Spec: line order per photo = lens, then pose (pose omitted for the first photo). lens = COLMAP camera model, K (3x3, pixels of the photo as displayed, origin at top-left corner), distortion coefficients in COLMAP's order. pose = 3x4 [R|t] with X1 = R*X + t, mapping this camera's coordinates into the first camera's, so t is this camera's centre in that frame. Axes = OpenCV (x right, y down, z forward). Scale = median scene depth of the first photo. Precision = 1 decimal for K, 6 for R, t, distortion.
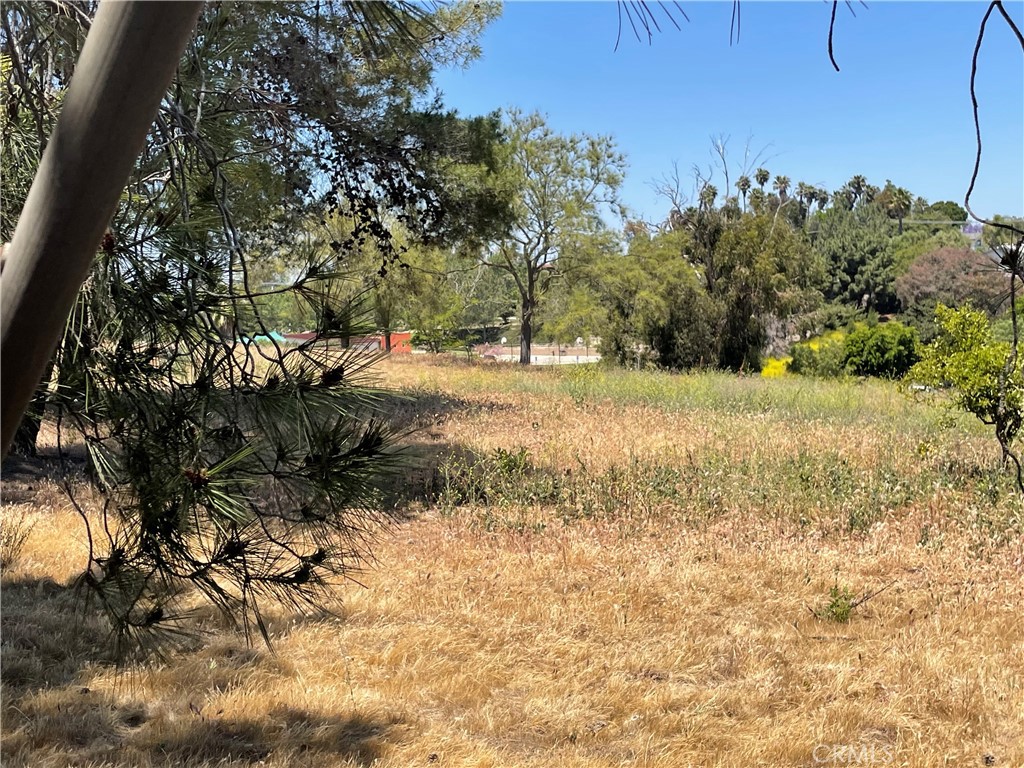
lens RADIAL K [[1294.0, 0, 514.3], [0, 1294.0, 382.9], [0, 0, 1]] dist [0.010250, 0.000000]
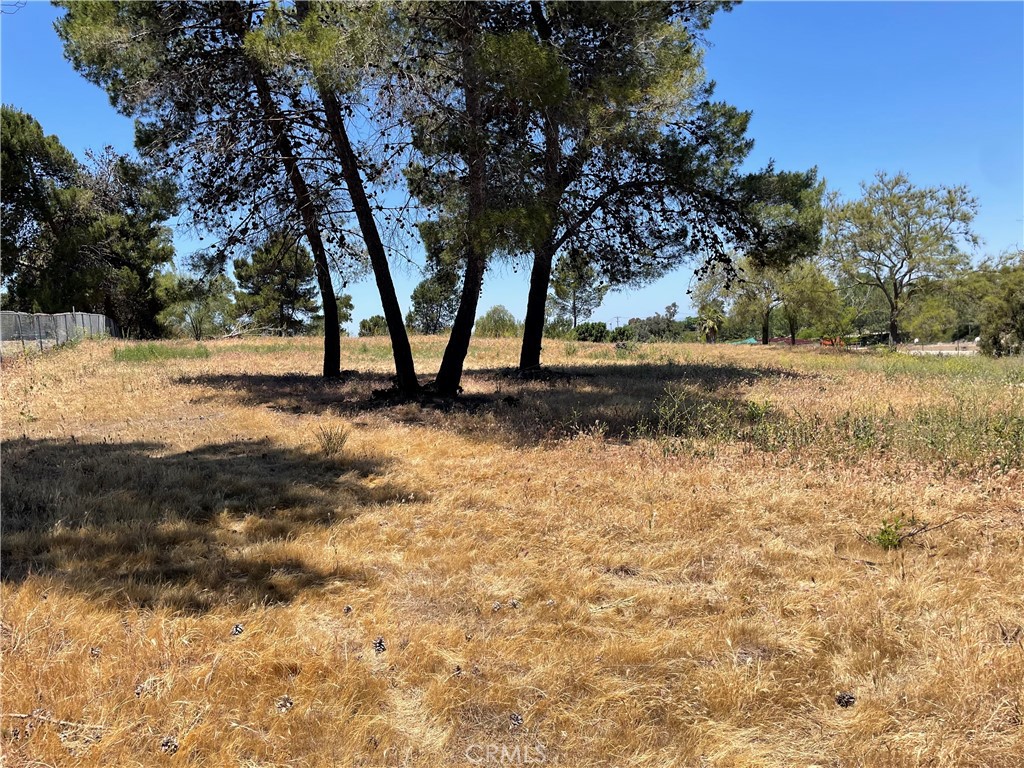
lens RADIAL K [[764.0, 0, 493.7], [0, 764.0, 377.7], [0, 0, 1]] dist [0.070055, -0.102767]
pose [[0.869577, 0.006238, -0.493758, 0.024191], [-0.001254, 0.999945, 0.010425, 0.002612], [0.493795, -0.008446, 0.869537, 0.021710]]
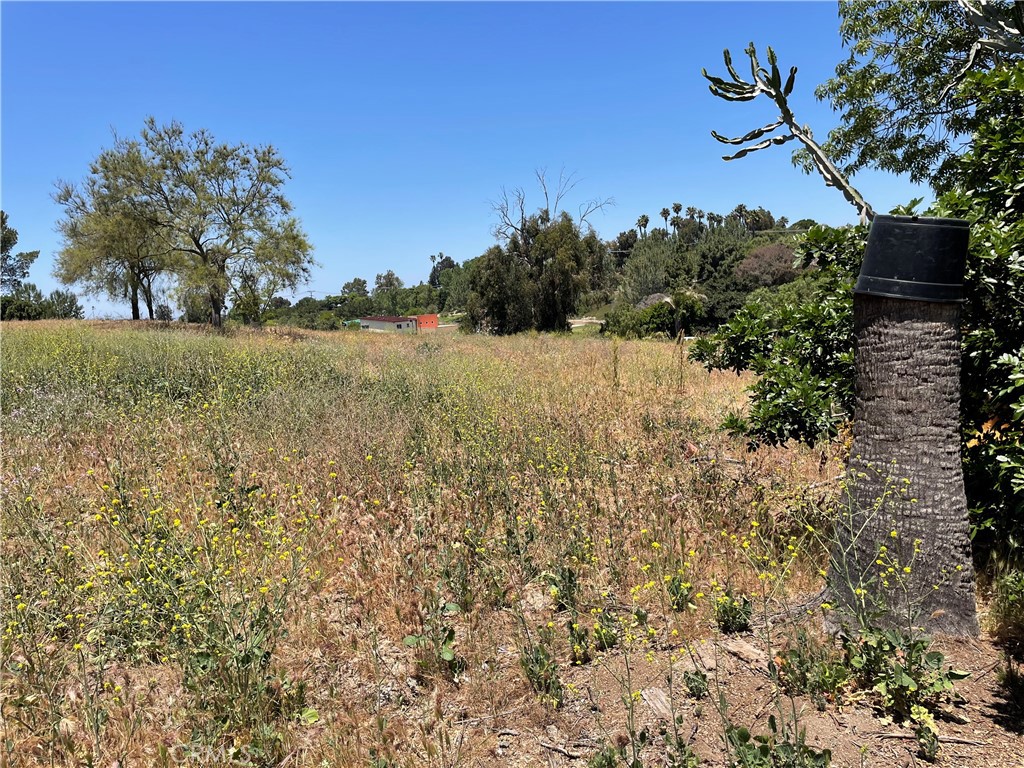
lens RADIAL K [[764.0, 0, 504.7], [0, 764.0, 380.4], [0, 0, 1]] dist [0.070055, -0.102767]
pose [[0.996253, -0.024885, -0.082831, 0.194059], [0.028779, 0.998519, 0.046161, 0.005786], [0.081560, -0.048372, 0.995494, 0.138333]]
